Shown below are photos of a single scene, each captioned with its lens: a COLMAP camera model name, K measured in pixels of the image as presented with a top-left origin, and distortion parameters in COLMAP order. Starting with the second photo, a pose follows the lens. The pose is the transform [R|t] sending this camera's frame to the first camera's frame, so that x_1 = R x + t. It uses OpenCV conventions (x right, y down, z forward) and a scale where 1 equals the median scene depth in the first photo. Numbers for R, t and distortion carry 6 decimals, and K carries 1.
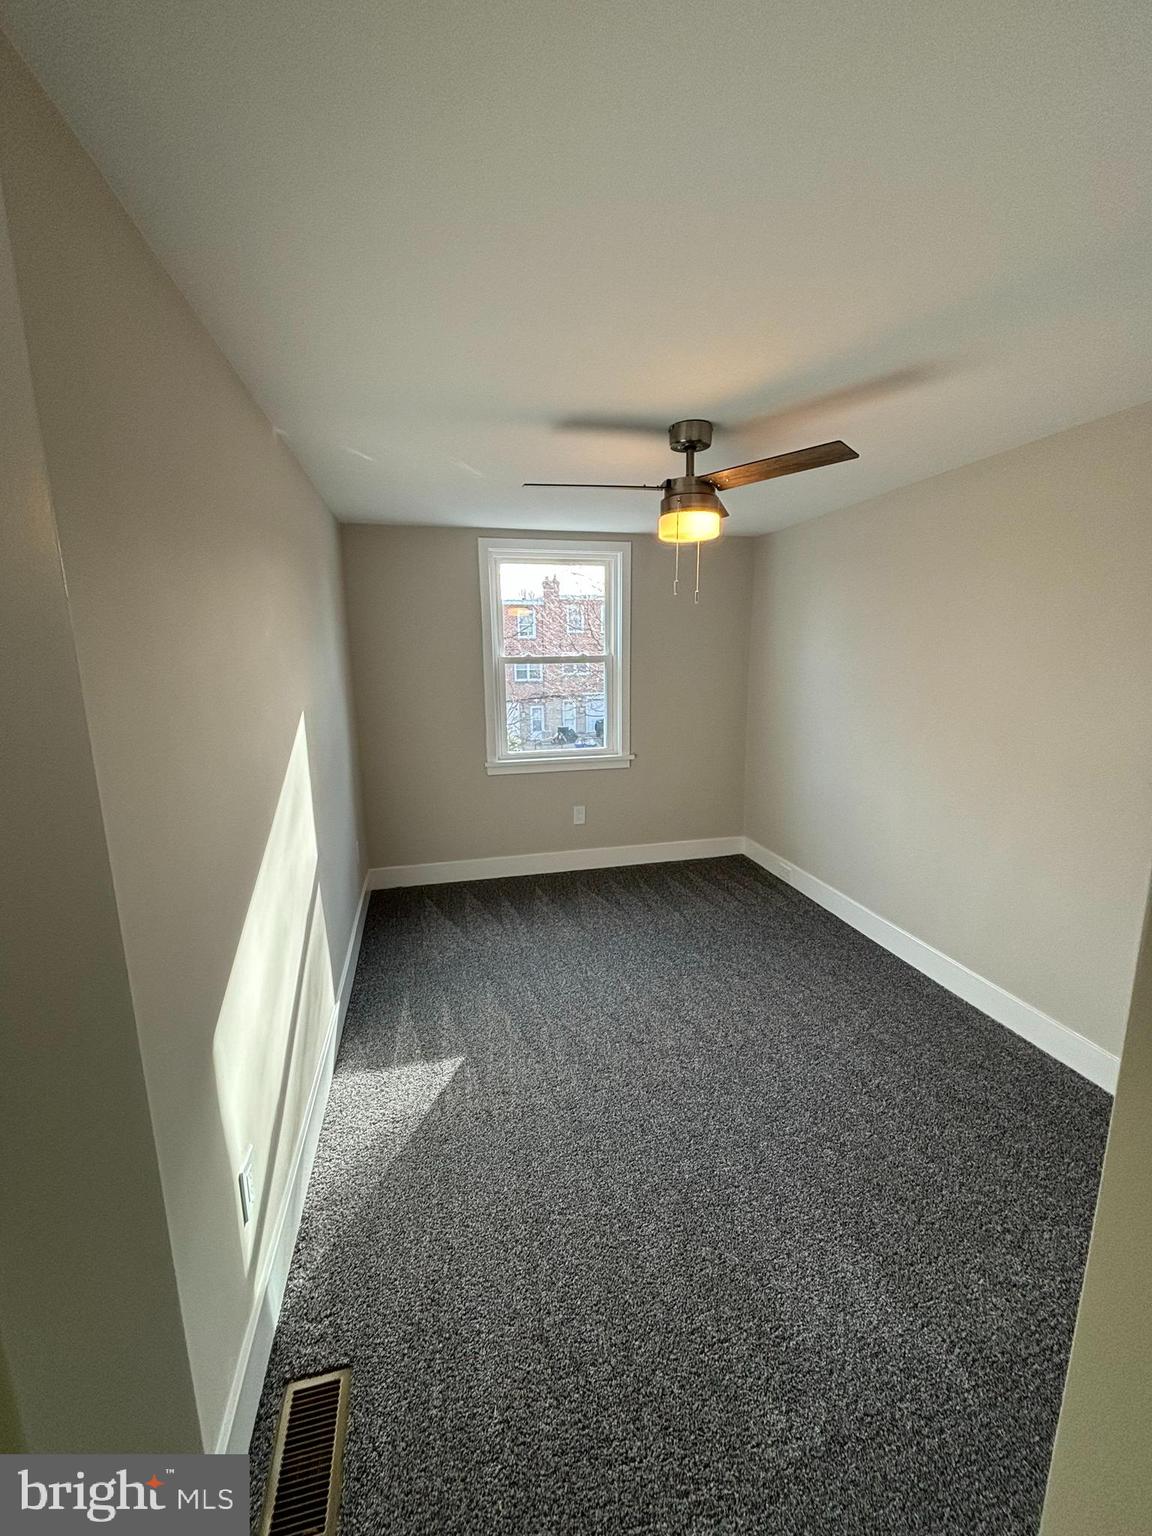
lens RADIAL K [[612.2, 0, 576.0], [0, 612.2, 768.0], [0, 0, 1]] dist [0.004560, -0.000424]
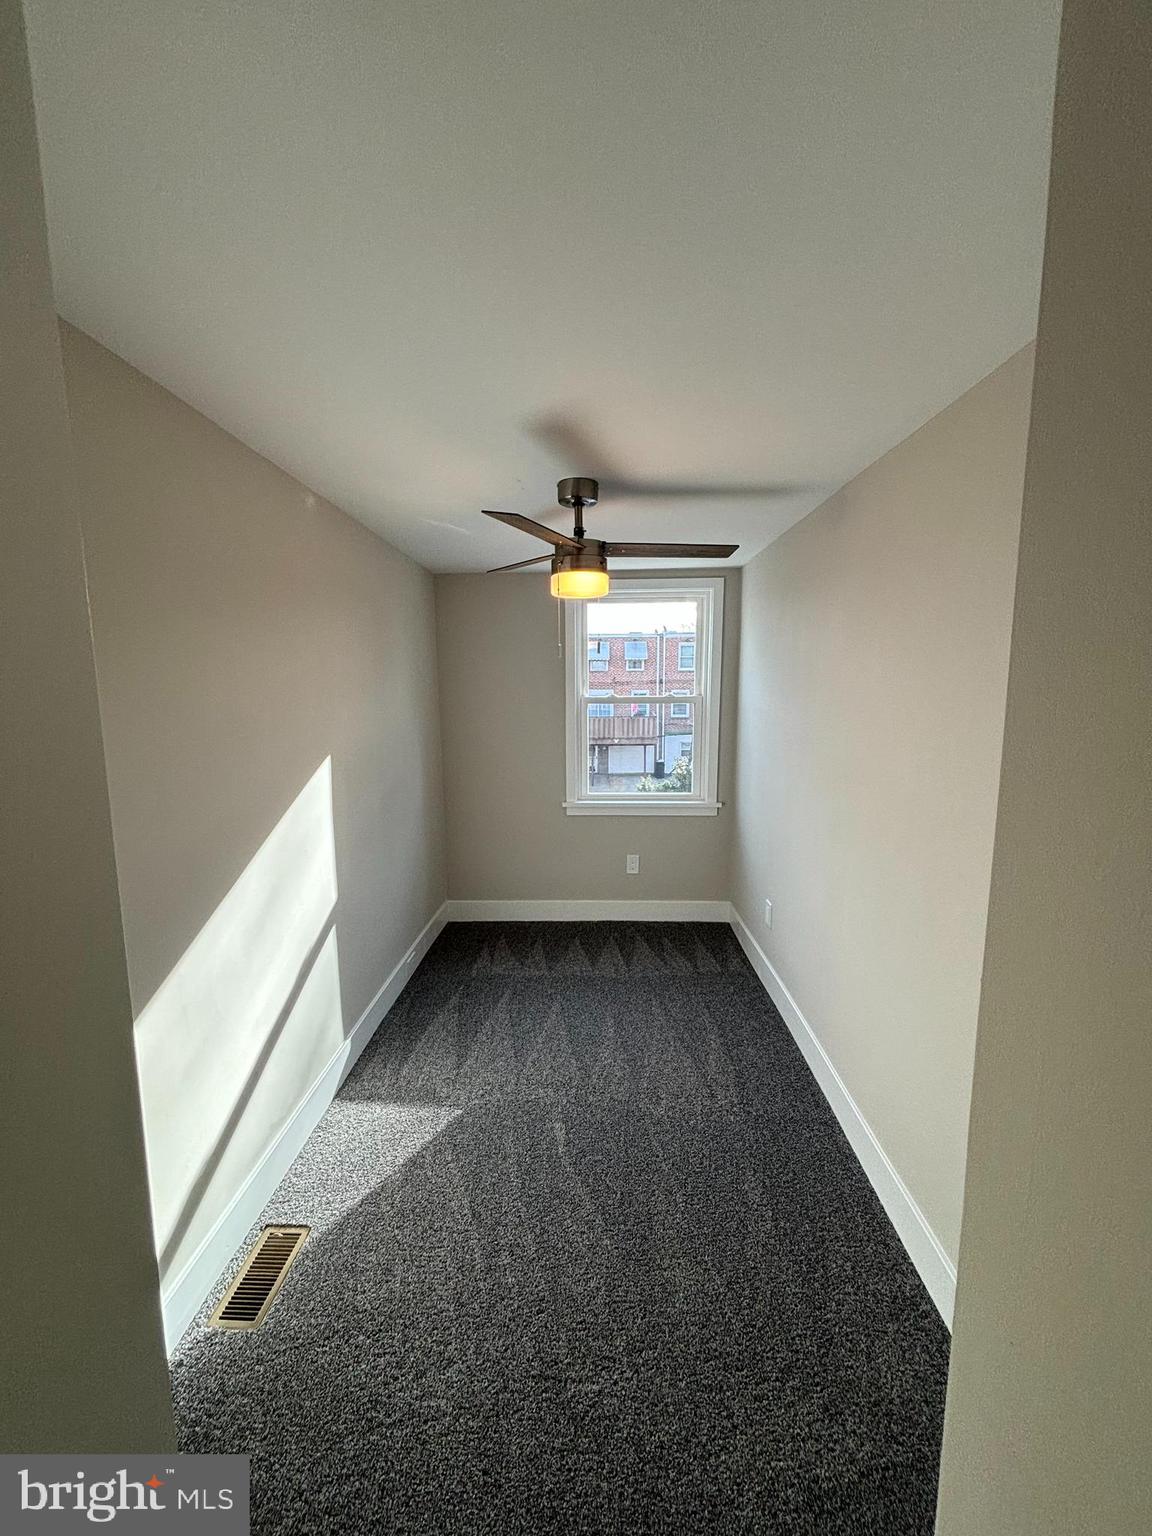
lens RADIAL K [[646.3, 0, 576.0], [0, 646.3, 768.0], [0, 0, 1]] dist [0.025906, -0.000094]
pose [[0.963062, 0.038314, -0.266542, 0.164848], [-0.053878, 0.997228, -0.051325, -0.013640], [0.263836, 0.063790, 0.962456, 0.002998]]
